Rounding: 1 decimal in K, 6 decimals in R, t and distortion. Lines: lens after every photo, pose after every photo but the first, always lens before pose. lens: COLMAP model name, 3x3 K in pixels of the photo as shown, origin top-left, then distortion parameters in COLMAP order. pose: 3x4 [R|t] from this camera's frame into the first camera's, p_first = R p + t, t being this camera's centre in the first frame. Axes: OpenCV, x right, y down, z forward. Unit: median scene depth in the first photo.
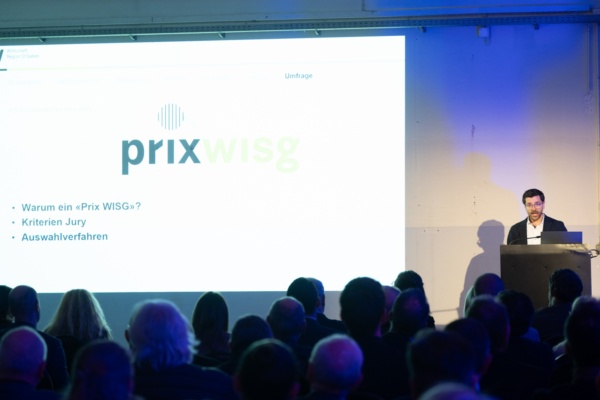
lens RADIAL K [[1585.7, 0, 304.4], [0, 1585.7, 196.2], [0, 0, 1]] dist [0.043328, 0.000000]
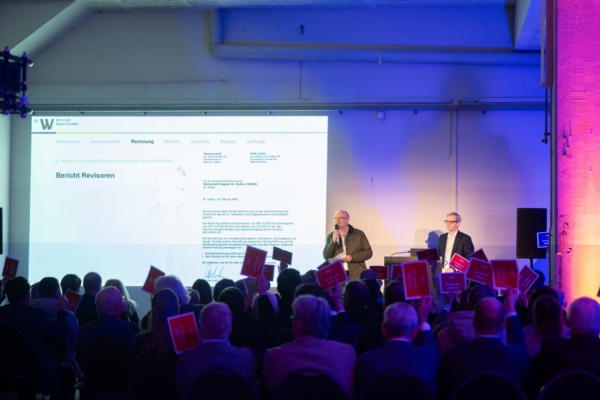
lens RADIAL K [[1419.3, 0, 344.7], [0, 1419.3, 195.5], [0, 0, 1]] dist [0.055823, 0.000000]
pose [[0.998427, 0.017864, 0.053154, 0.009788], [-0.016891, 0.999682, -0.018701, -0.002075], [-0.053471, 0.017774, 0.998411, -0.330317]]
